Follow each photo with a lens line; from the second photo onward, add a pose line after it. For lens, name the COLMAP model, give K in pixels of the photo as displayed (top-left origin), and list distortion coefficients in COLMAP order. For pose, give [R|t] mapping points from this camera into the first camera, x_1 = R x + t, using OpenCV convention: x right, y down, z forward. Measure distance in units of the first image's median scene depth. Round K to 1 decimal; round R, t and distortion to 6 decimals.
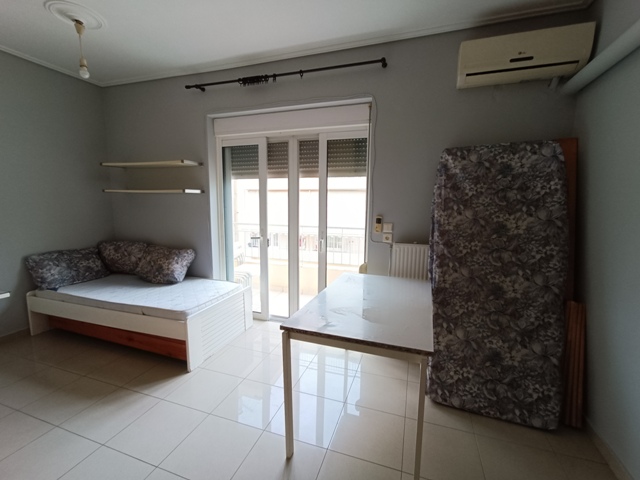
lens RADIAL K [[291.4, 0, 325.4], [0, 291.4, 240.2], [0, 0, 1]] dist [-0.007660, 0.006942]
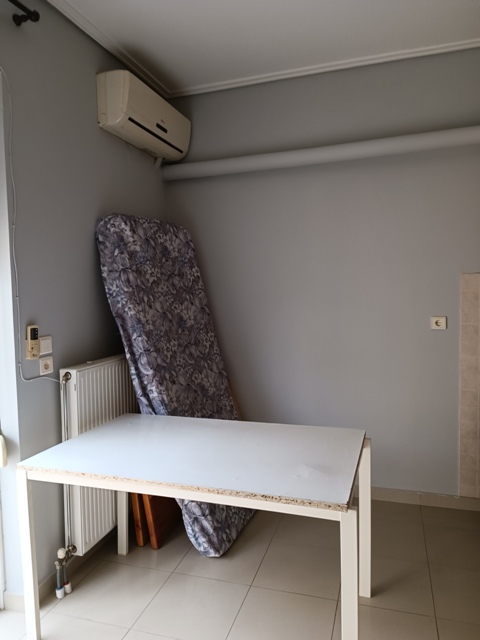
lens RADIAL K [[464.7, 0, 237.9], [0, 464.7, 320.3], [0, 0, 1]] dist [0.042175, -0.029752]
pose [[-0.041160, -0.078442, 0.996069, -0.575228], [0.150101, 0.985114, 0.083782, -0.099106], [-0.987814, 0.152959, -0.028773, 0.663563]]
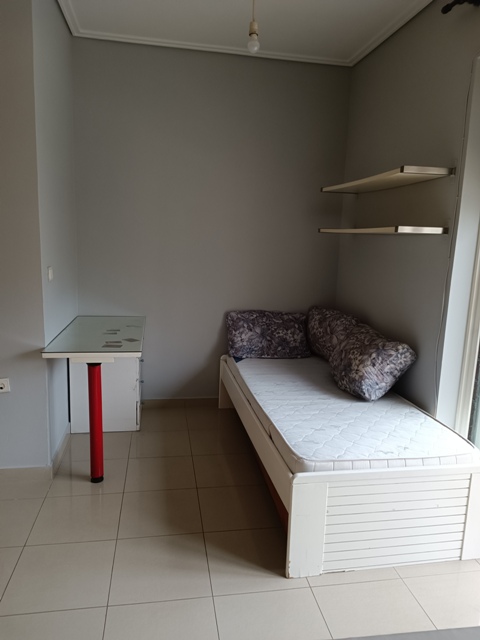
lens RADIAL K [[464.7, 0, 242.6], [0, 464.7, 320.2], [0, 0, 1]] dist [0.042175, -0.029752]
pose [[0.469201, 0.161181, -0.868258, 0.125699], [-0.149458, 0.983513, 0.101810, -0.060454], [0.870352, 0.081999, 0.485554, 0.408085]]
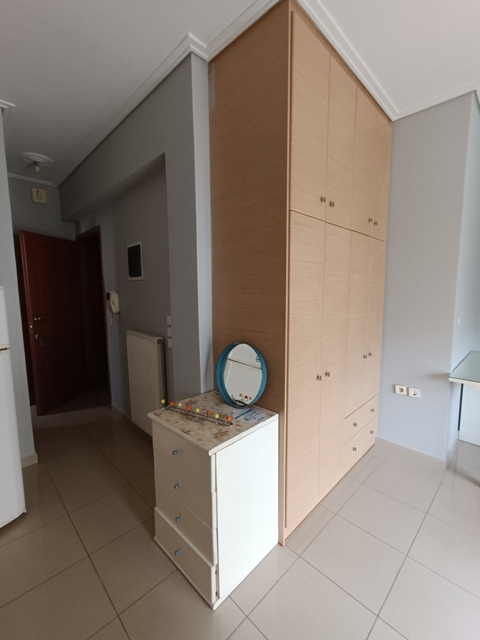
lens RADIAL K [[291.4, 0, 241.3], [0, 291.4, 321.4], [0, 0, 1]] dist [-0.007660, 0.006942]
pose [[-0.456817, 0.103437, -0.883527, 0.094170], [-0.111082, 0.978809, 0.172026, -0.065219], [0.882598, 0.176728, -0.435646, 0.343044]]
